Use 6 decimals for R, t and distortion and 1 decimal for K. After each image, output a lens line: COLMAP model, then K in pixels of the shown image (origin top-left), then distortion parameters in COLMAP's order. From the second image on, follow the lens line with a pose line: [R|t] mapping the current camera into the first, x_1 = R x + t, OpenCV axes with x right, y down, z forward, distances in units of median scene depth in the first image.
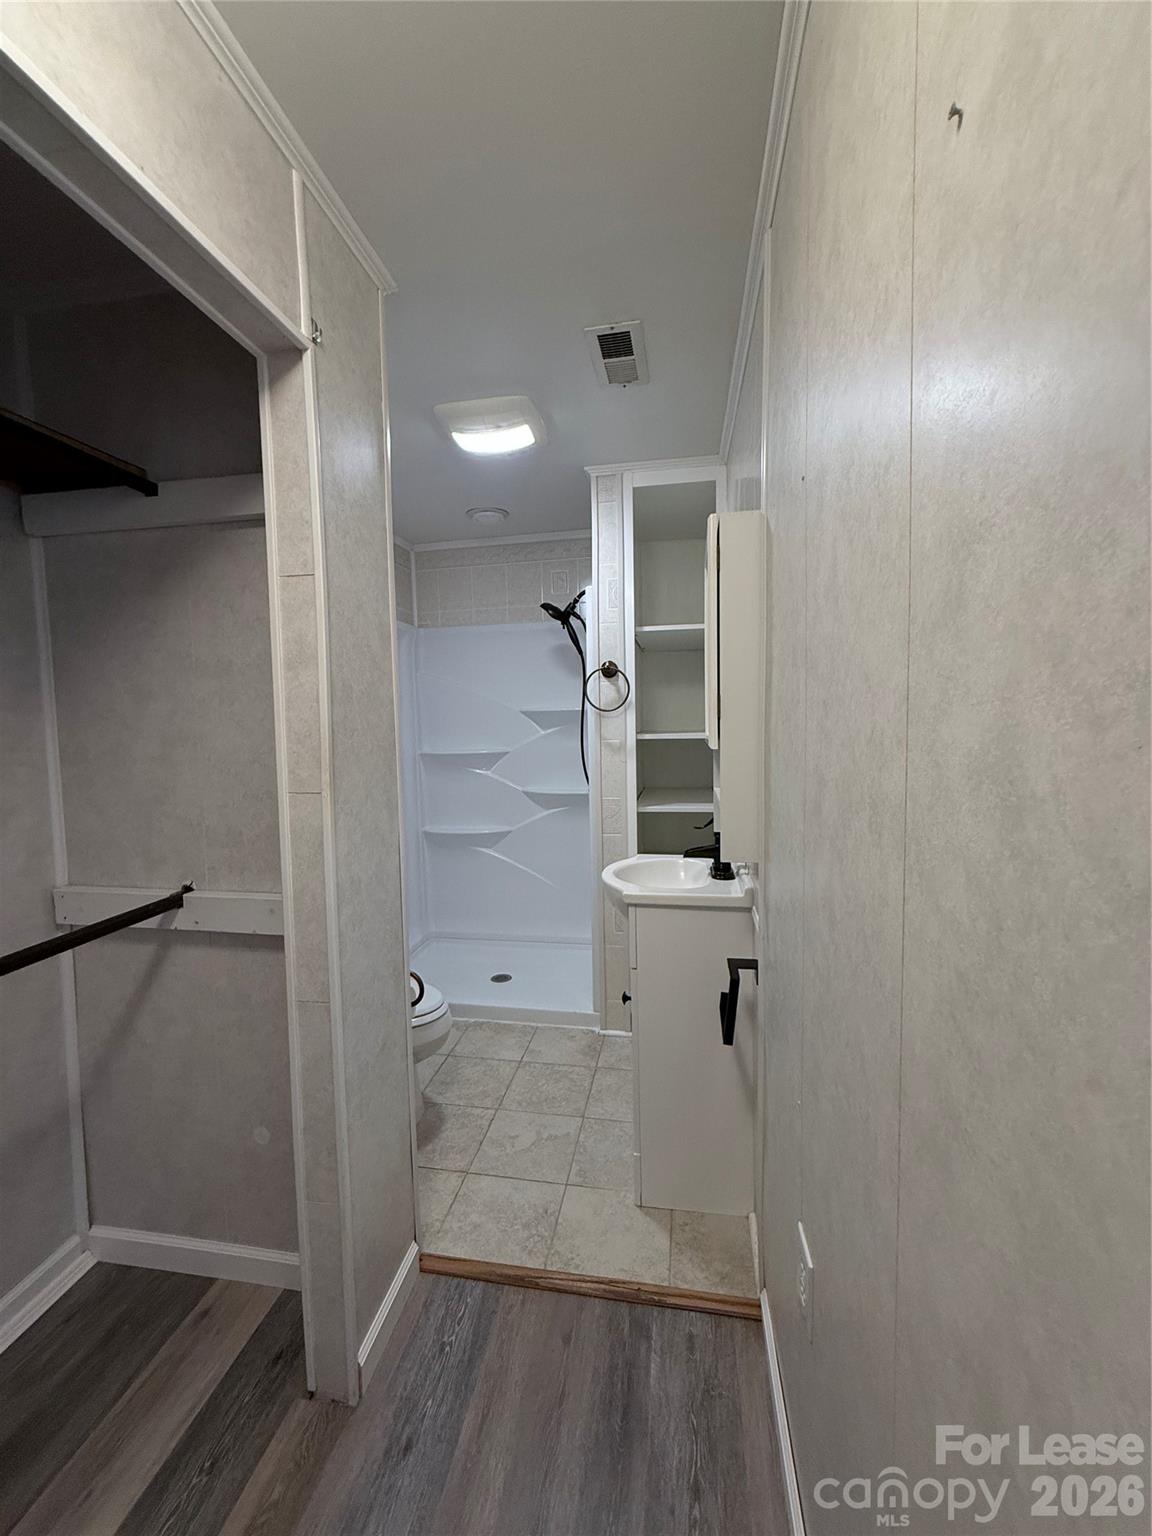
lens RADIAL K [[617.1, 0, 576.2], [0, 617.1, 766.5], [0, 0, 1]] dist [0.001157, -0.000461]
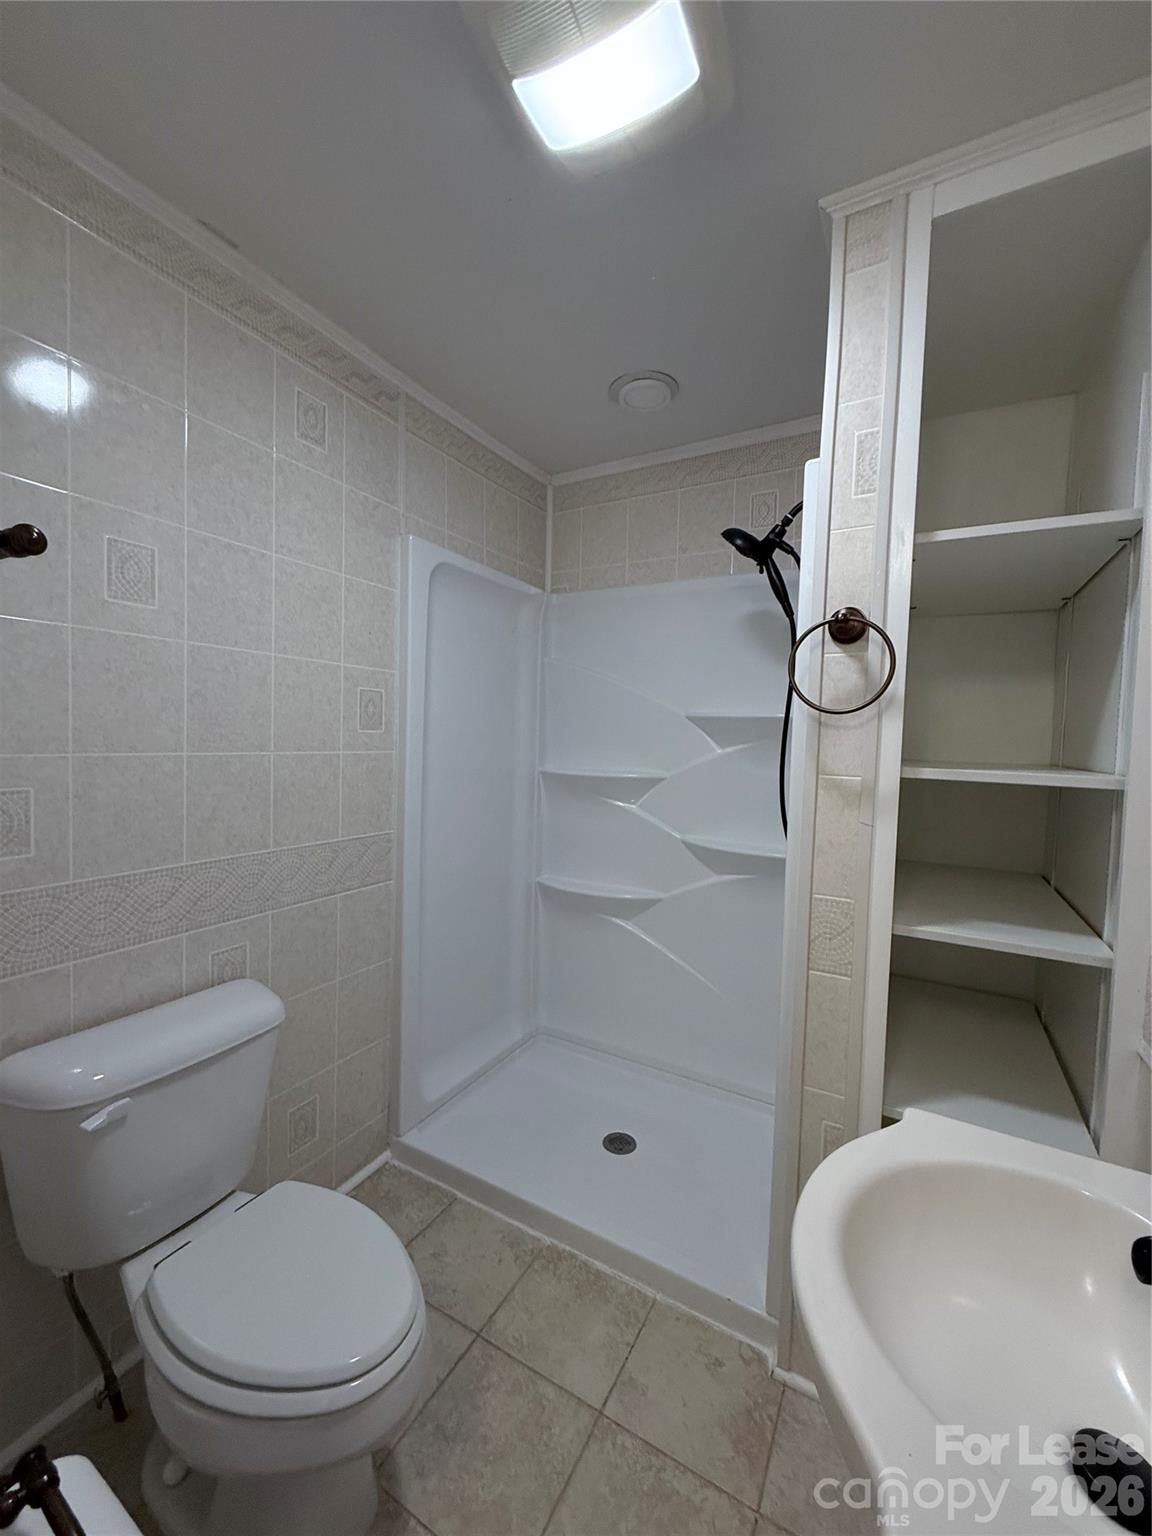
lens RADIAL K [[612.6, 0, 576.0], [0, 612.6, 768.0], [0, 0, 1]] dist [0.001344, 0.000089]
pose [[0.942354, 0.064010, -0.328439, 0.017505], [-0.070873, 0.997445, -0.008955, -0.028042], [0.327027, 0.031716, 0.944483, 0.456226]]
